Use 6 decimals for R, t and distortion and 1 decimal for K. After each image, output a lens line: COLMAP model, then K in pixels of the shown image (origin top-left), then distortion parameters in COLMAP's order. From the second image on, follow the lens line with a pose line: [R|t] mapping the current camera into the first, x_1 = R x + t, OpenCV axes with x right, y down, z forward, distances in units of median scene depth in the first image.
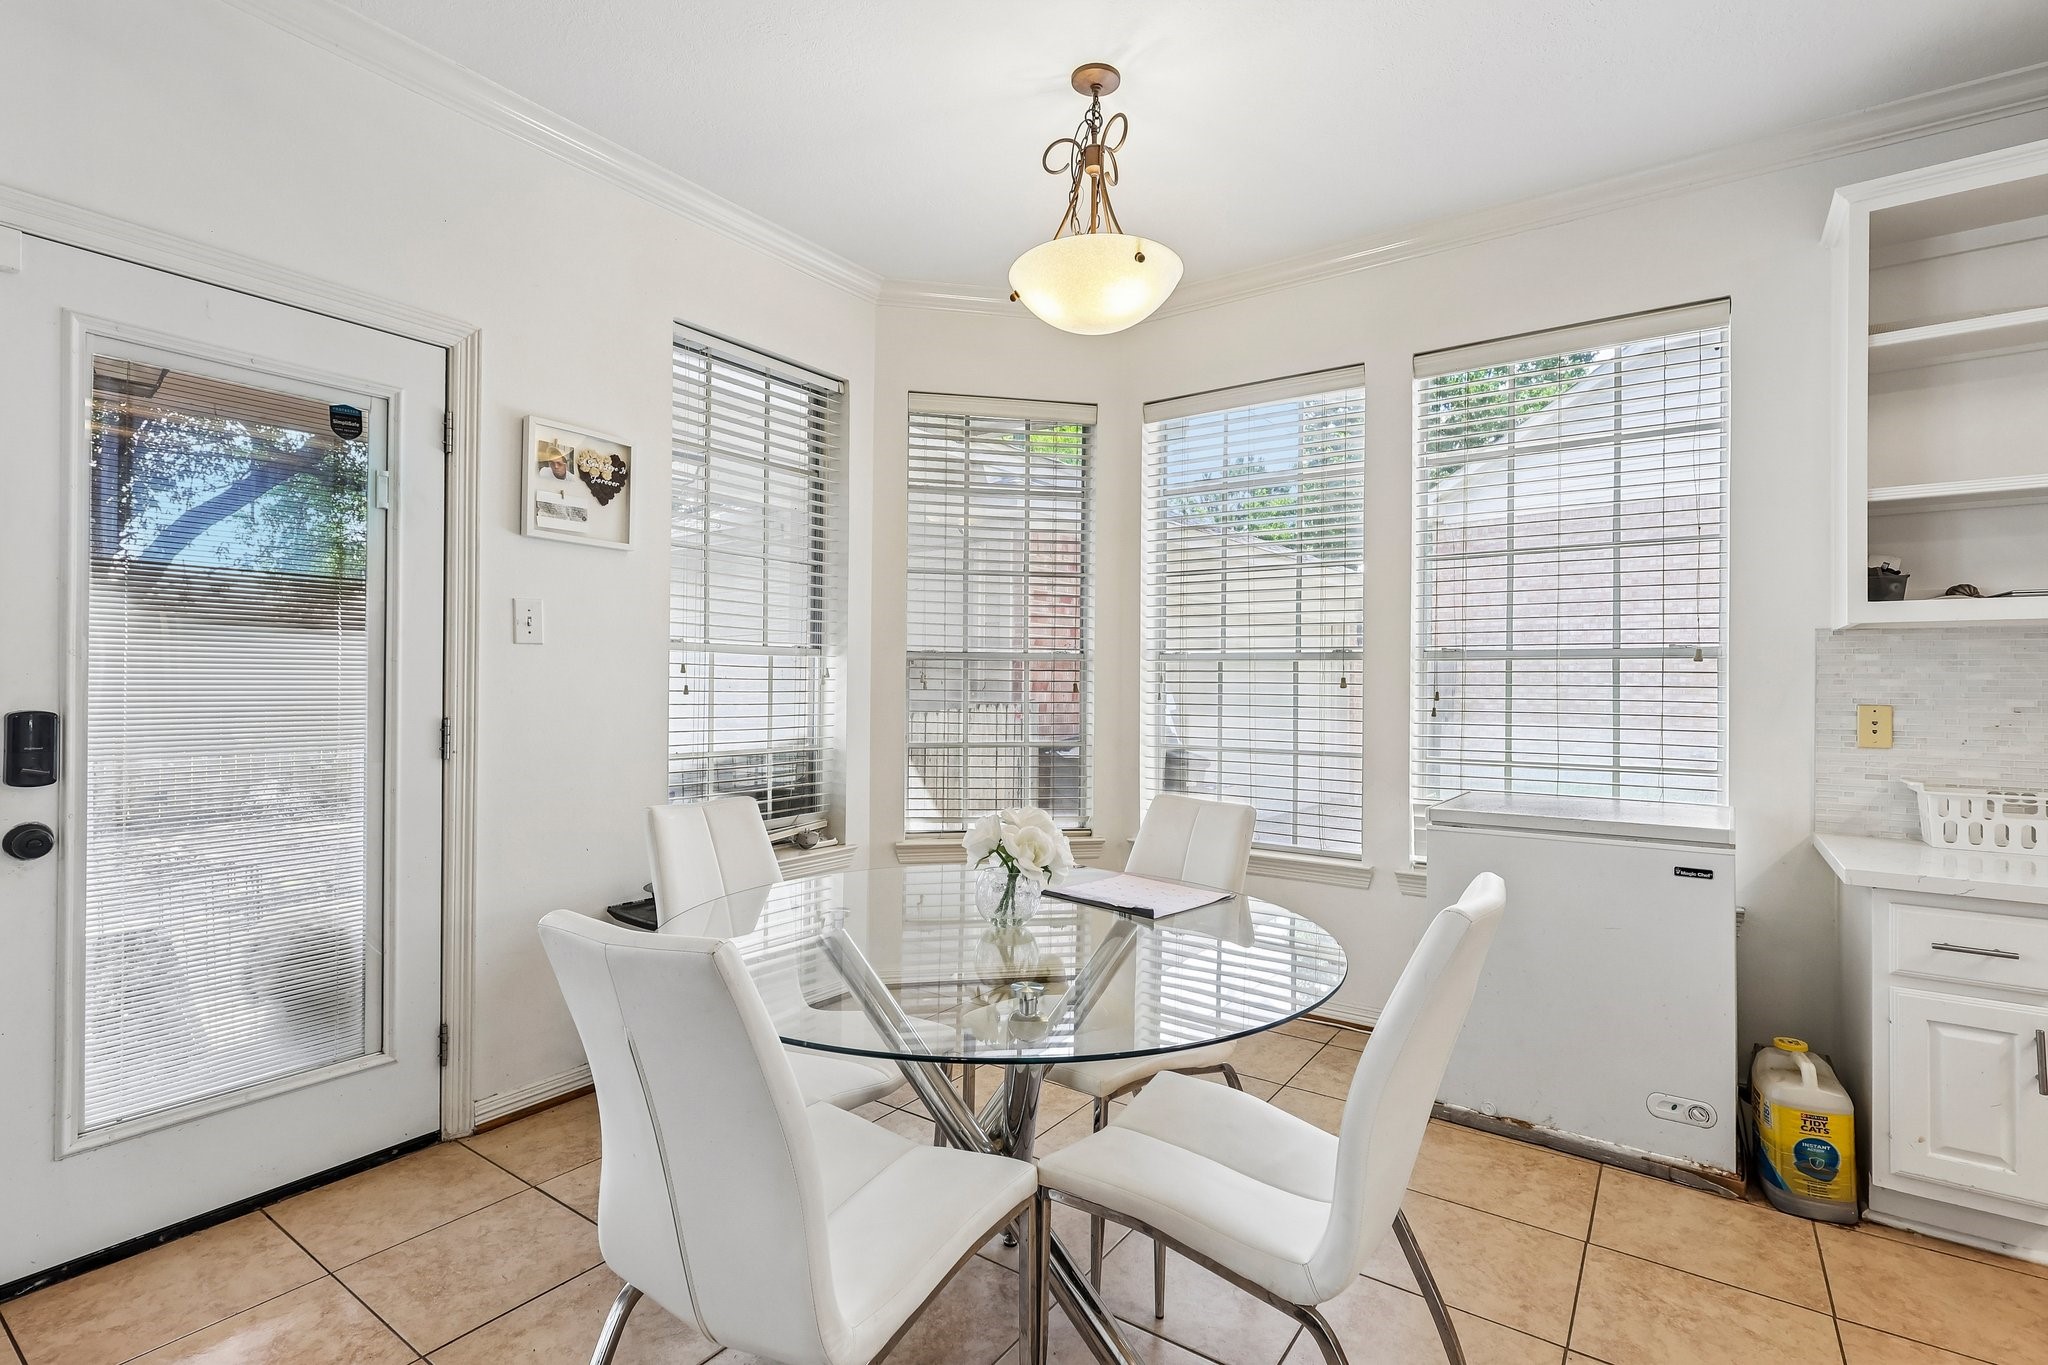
lens RADIAL K [[954.2, 0, 1017.1], [0, 954.2, 679.1], [0, 0, 1]] dist [-0.001263, -0.001216]
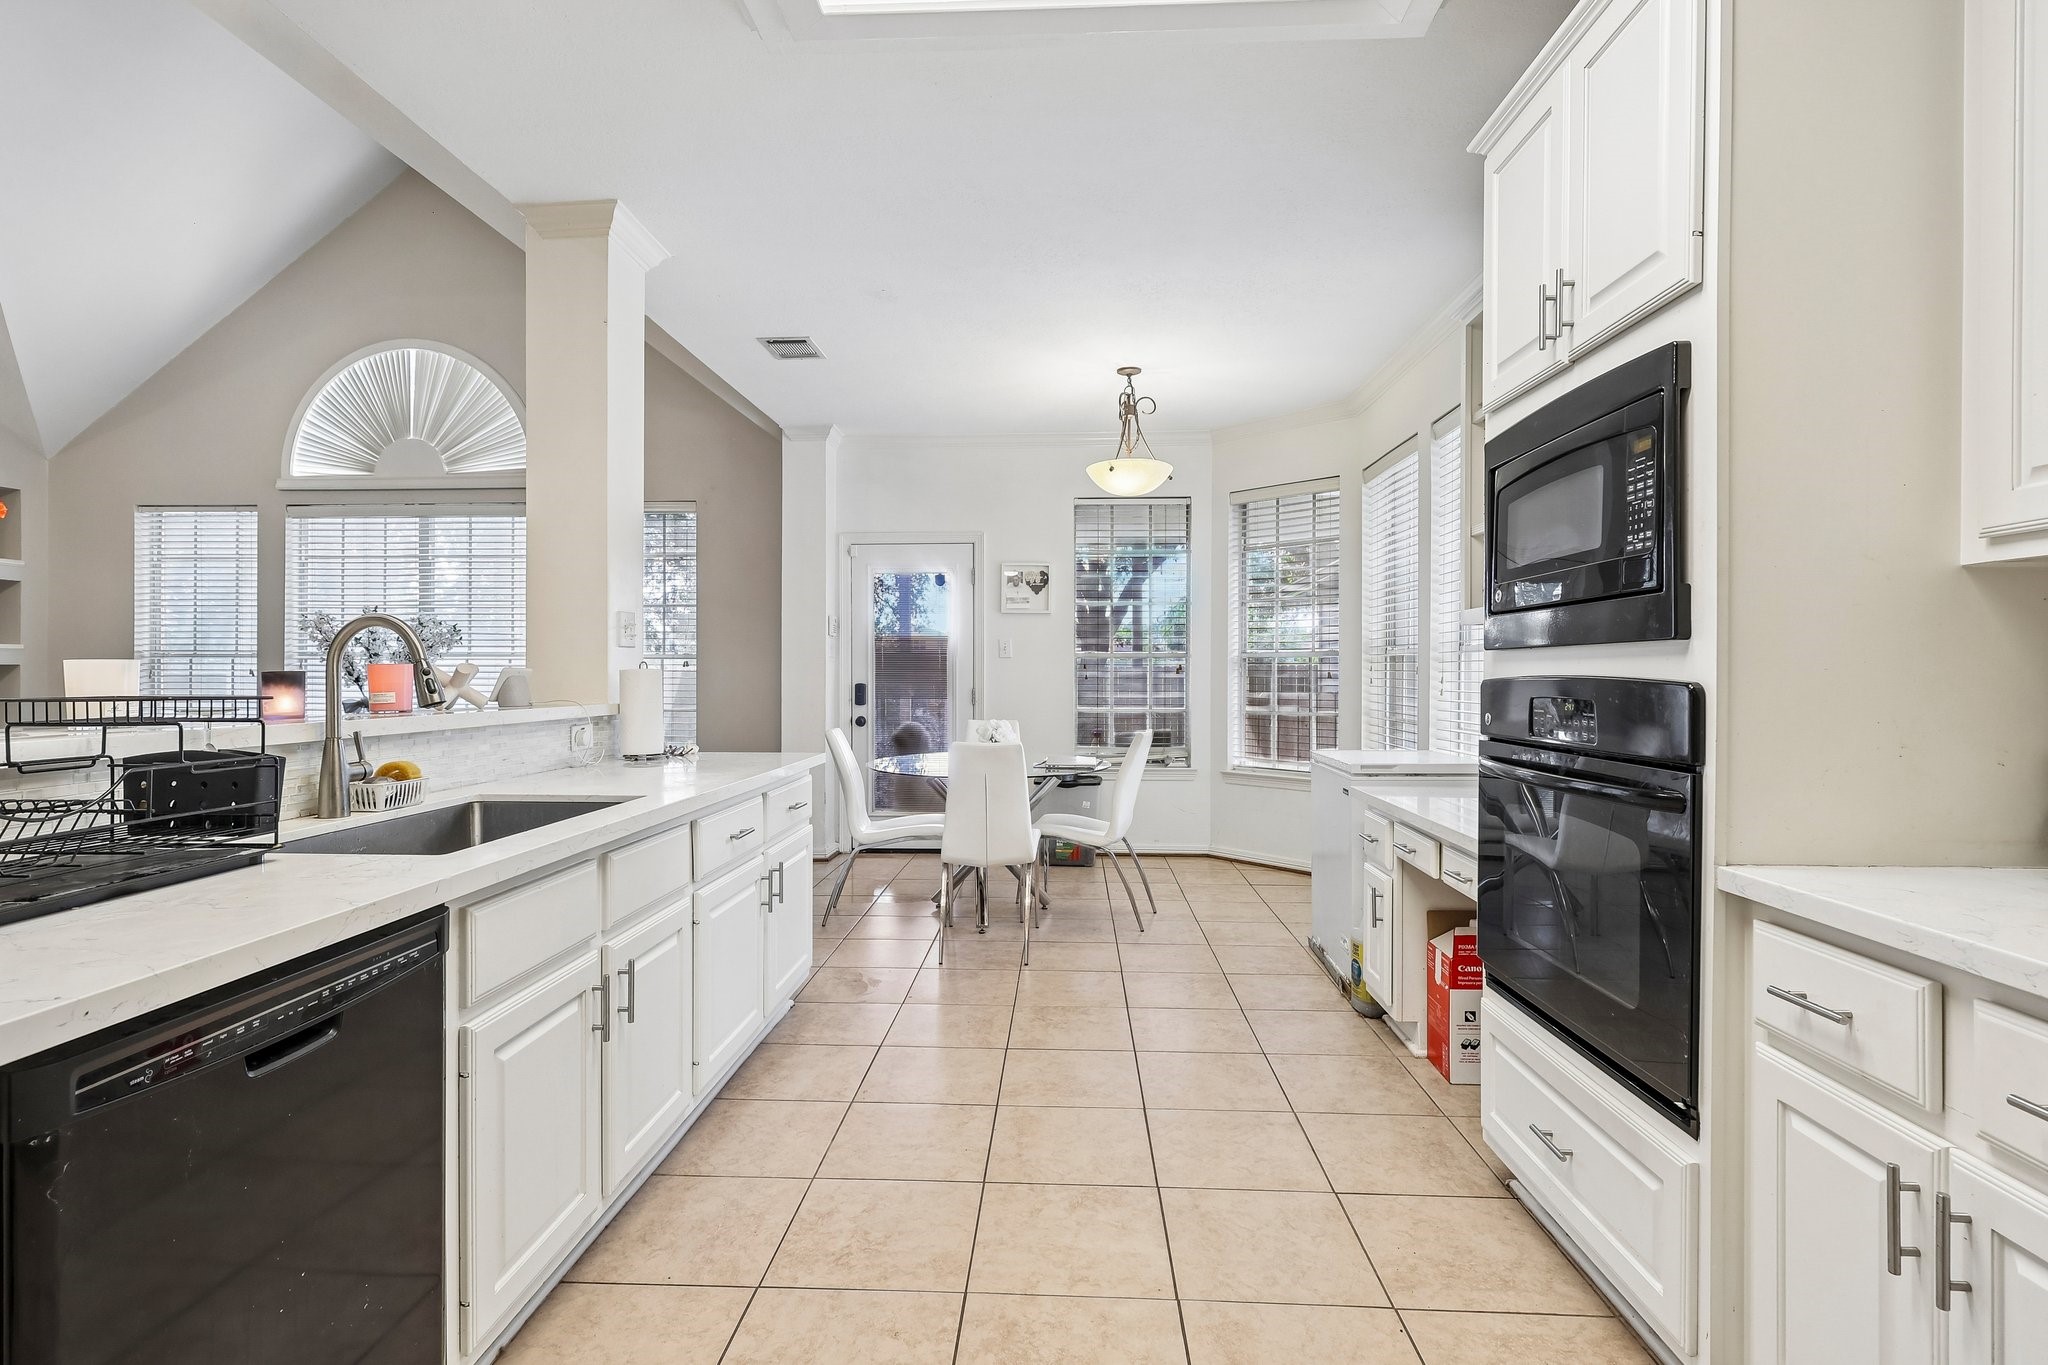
lens RADIAL K [[954.2, 0, 1019.9], [0, 954.2, 675.0], [0, 0, 1]] dist [-0.001263, -0.001216]
pose [[0.539611, -0.004683, -0.841902, 1.520301], [0.009537, 0.999954, 0.000550, 0.004882], [0.841861, -0.008326, 0.539631, -0.257451]]
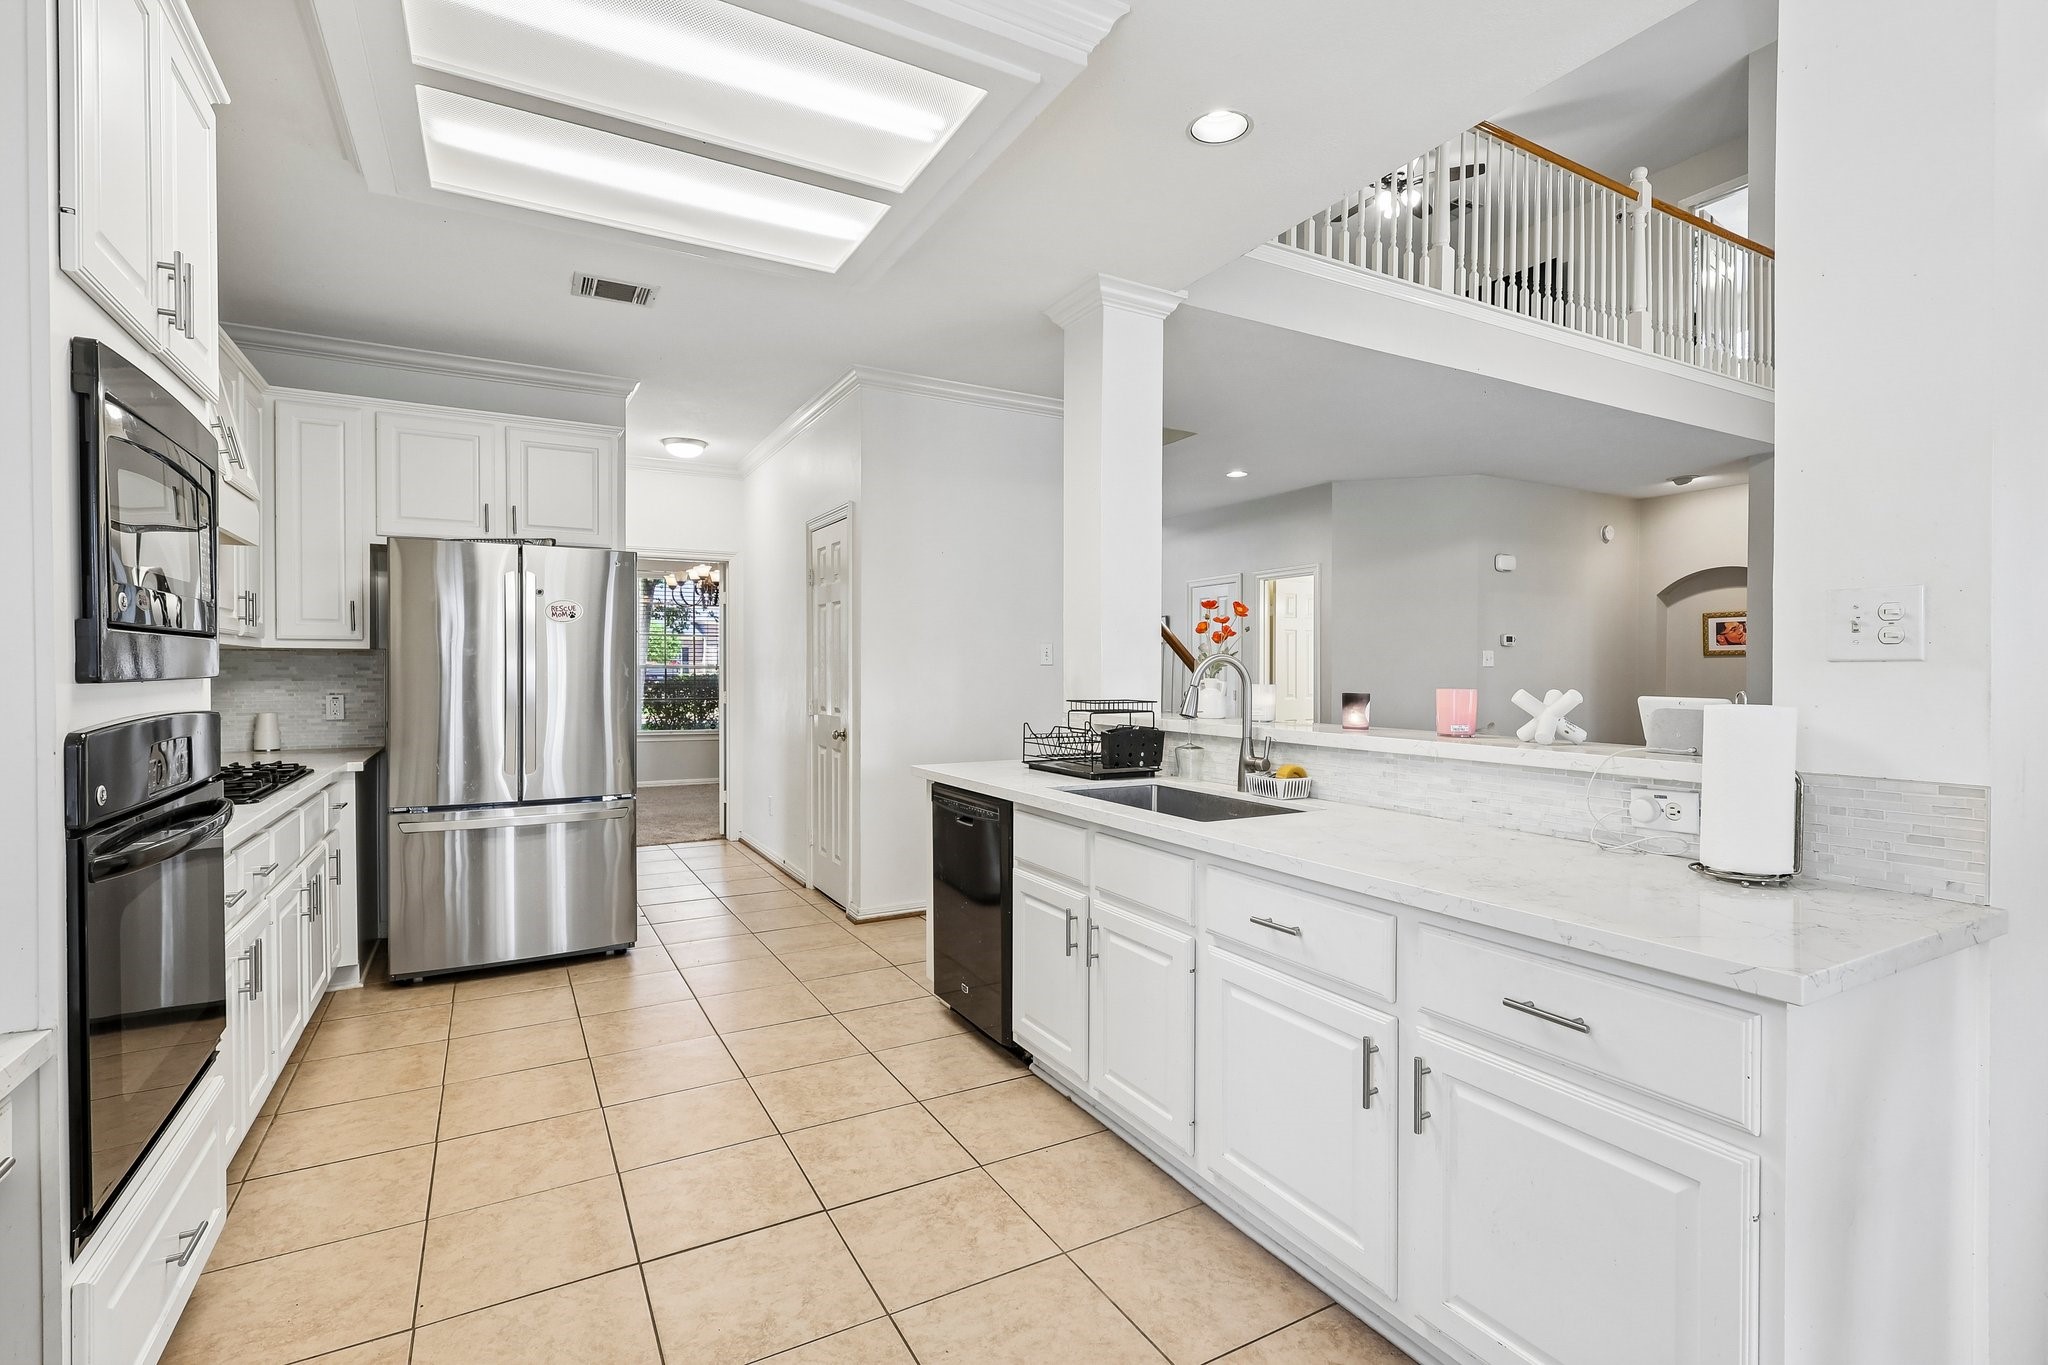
lens RADIAL K [[954.2, 0, 1032.7], [0, 954.2, 677.7], [0, 0, 1]] dist [-0.001263, -0.001216]
pose [[-0.904854, -0.009635, 0.425613, 0.414917], [-0.008252, 0.999953, 0.005093, -0.022321], [-0.425642, 0.001097, -0.904891, 0.745094]]
